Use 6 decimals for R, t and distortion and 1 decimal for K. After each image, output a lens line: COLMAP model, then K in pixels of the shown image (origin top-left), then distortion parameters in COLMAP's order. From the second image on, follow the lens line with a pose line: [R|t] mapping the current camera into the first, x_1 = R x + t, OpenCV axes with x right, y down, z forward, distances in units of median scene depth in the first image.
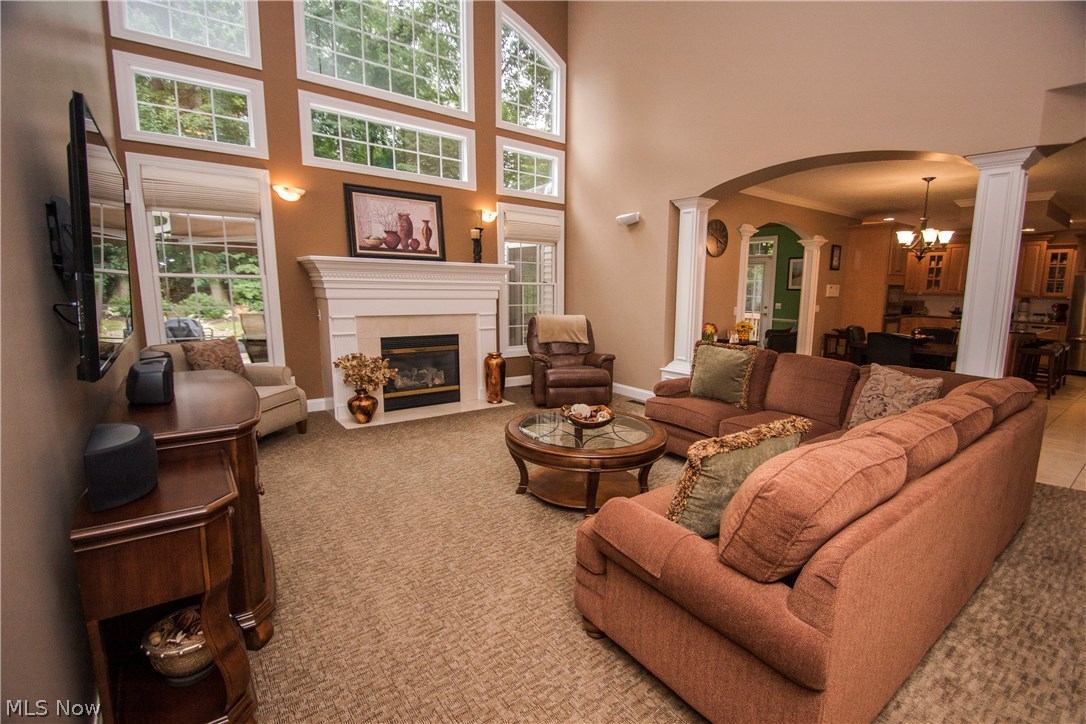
lens RADIAL K [[492.0, 0, 543.0], [0, 492.0, 362.0], [0, 0, 1]] dist [0.000415, -0.000206]
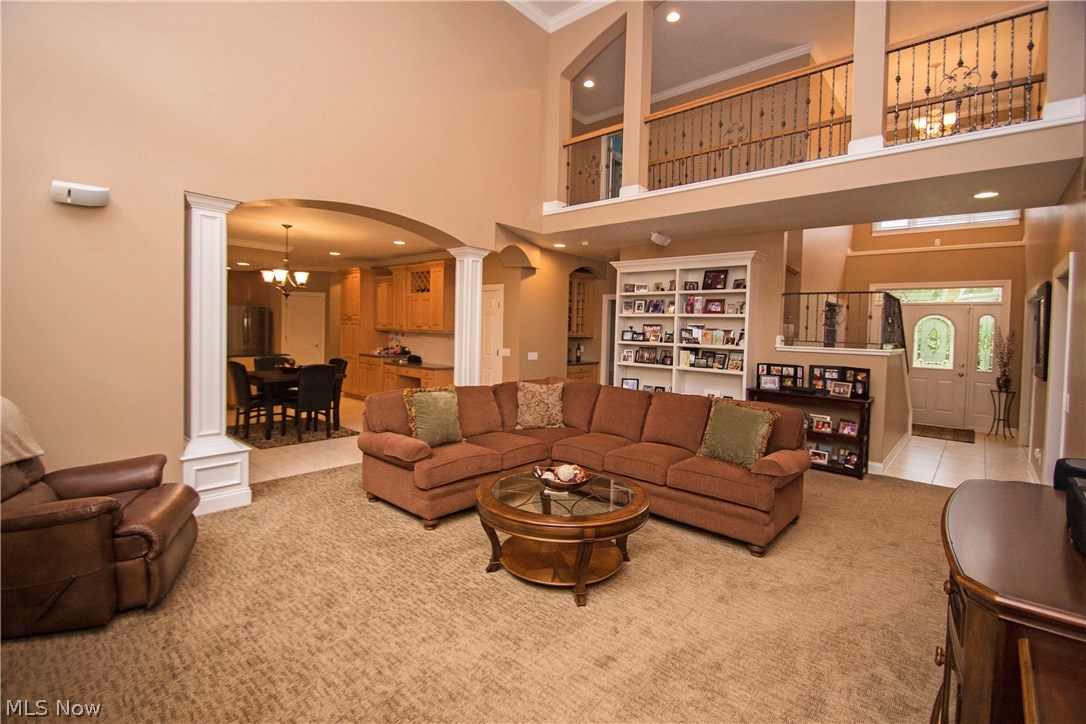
lens RADIAL K [[492.0, 0, 543.0], [0, 492.0, 362.0], [0, 0, 1]] dist [0.000415, -0.000206]
pose [[-0.197630, -0.090990, 0.976045, -0.438772], [0.116954, 0.986382, 0.115635, -0.123445], [-0.973275, 0.137006, -0.184297, 0.659116]]
